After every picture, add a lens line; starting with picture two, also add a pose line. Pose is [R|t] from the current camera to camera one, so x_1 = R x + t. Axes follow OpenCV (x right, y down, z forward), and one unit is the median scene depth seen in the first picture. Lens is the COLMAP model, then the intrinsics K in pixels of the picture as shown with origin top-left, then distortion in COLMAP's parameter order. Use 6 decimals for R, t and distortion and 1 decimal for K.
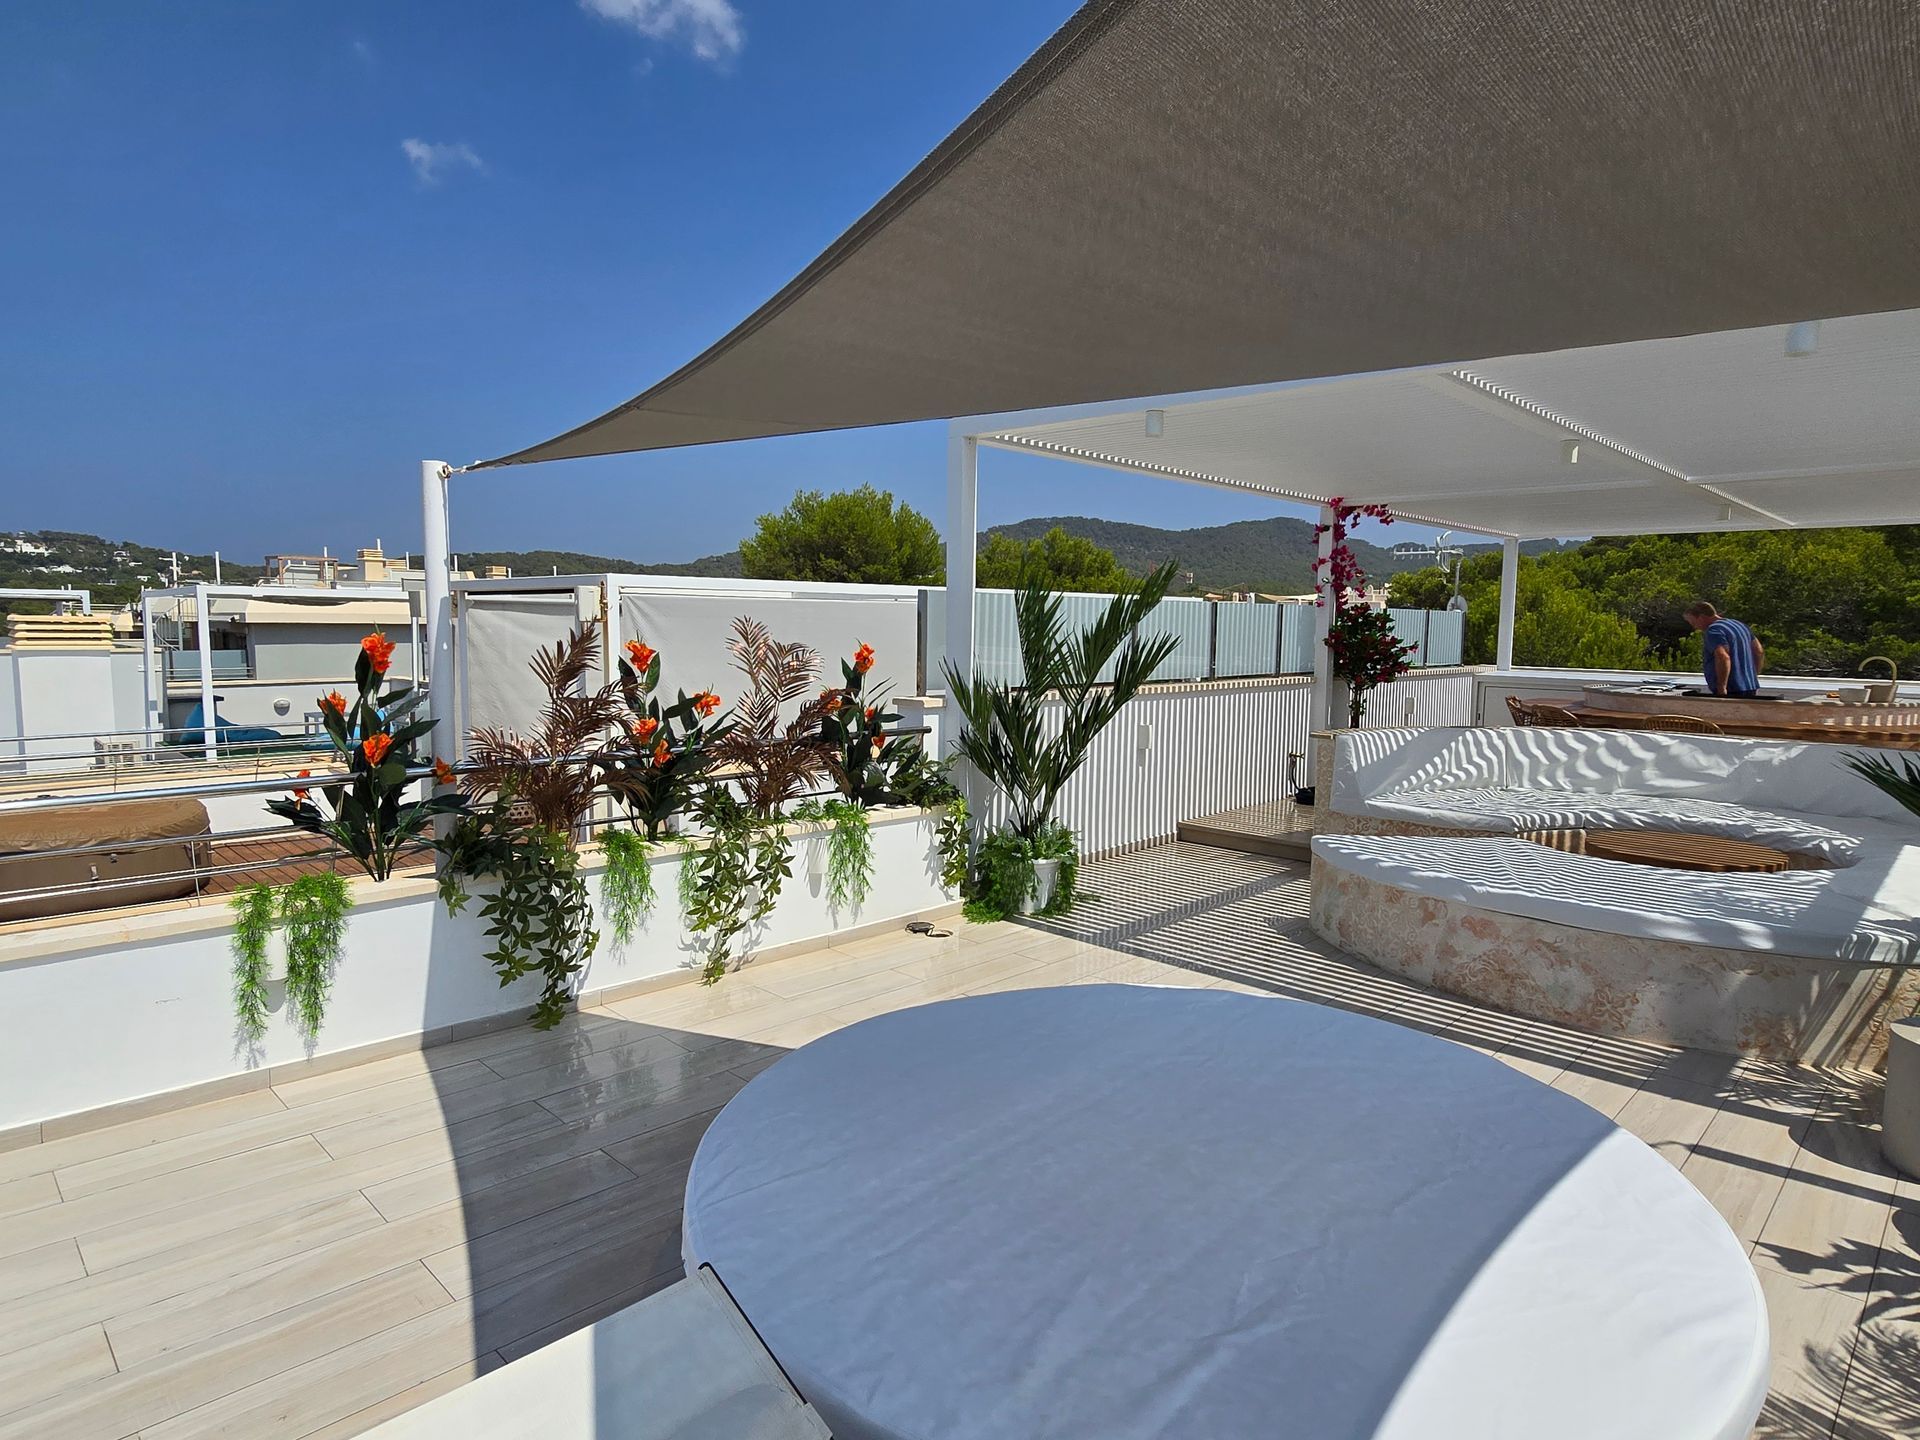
lens RADIAL K [[1081.8, 0, 967.6], [0, 1081.8, 723.2], [0, 0, 1]] dist [0.002174, -0.001374]
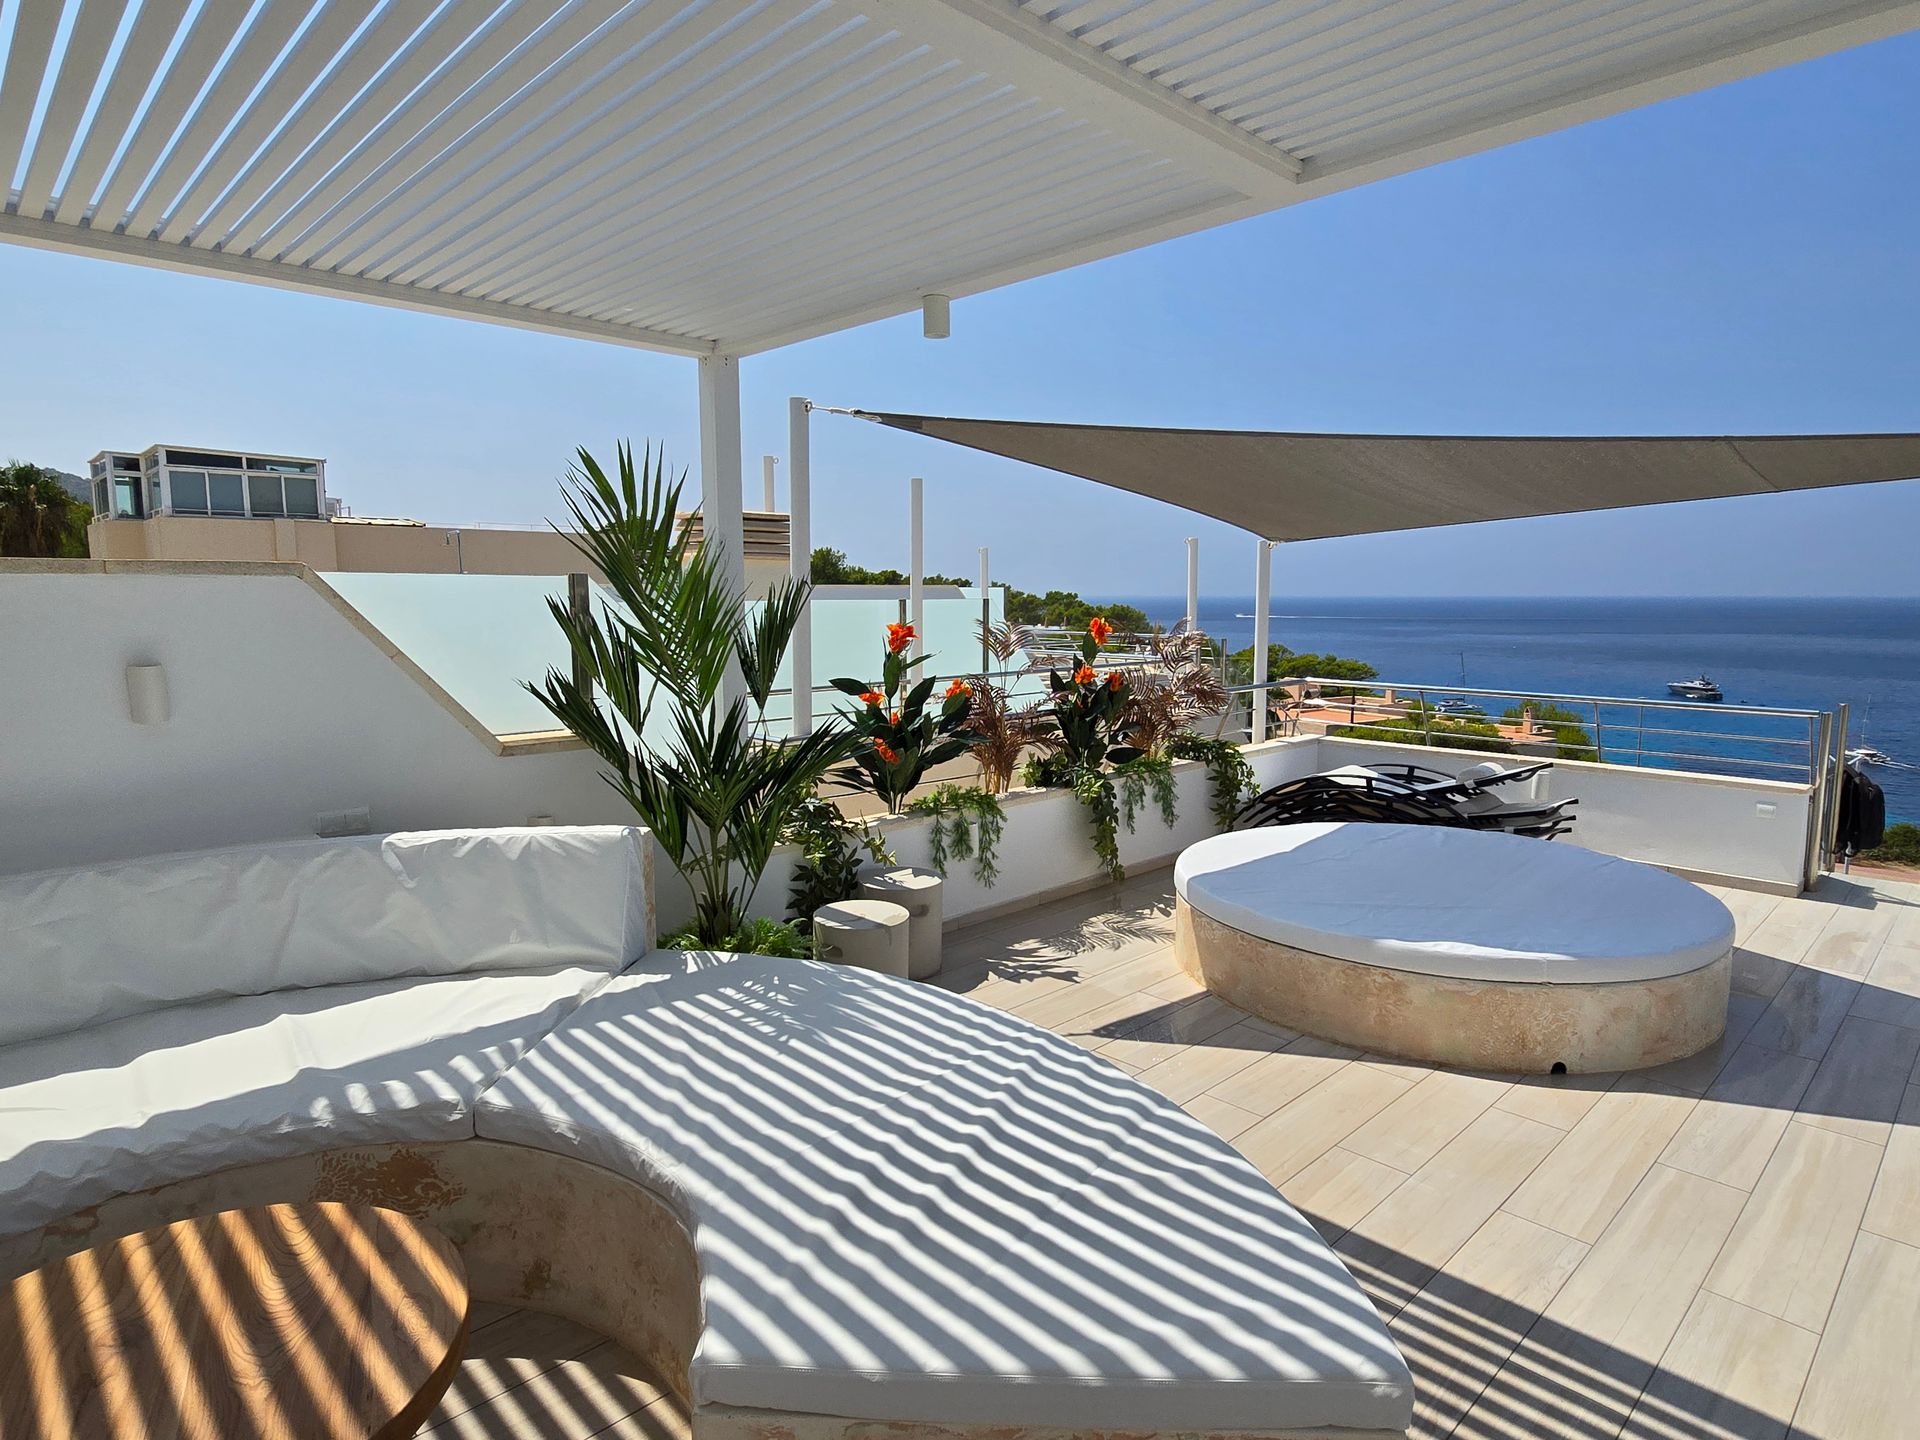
lens RADIAL K [[1081.8, 0, 958.8], [0, 1081.8, 725.8], [0, 0, 1]] dist [0.002174, -0.001374]
pose [[-0.999695, -0.013588, 0.020628, 0.418449], [-0.008848, 0.976672, 0.214554, -0.119169], [-0.023062, 0.214306, -0.976494, 1.196464]]
